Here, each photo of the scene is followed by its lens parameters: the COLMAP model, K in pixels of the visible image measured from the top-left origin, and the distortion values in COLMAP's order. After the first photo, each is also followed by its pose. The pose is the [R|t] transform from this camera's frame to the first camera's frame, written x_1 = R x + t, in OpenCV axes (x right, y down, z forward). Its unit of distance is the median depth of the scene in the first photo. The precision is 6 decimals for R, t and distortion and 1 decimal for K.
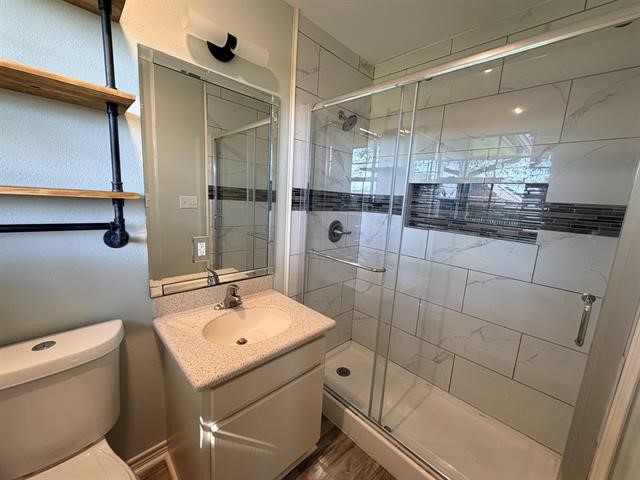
lens RADIAL K [[254.8, 0, 317.7], [0, 254.8, 239.7], [0, 0, 1]] dist [0.001583, 0.000067]
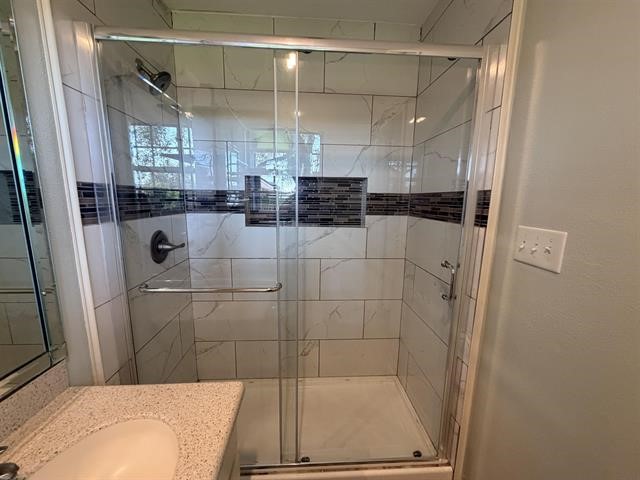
lens RADIAL K [[254.8, 0, 317.7], [0, 254.8, 239.7], [0, 0, 1]] dist [0.001583, 0.000067]
pose [[0.653968, -0.172229, 0.736656, -0.169004], [0.150094, 0.983922, 0.096793, -0.061185], [-0.741483, 0.047268, 0.669305, 0.278303]]
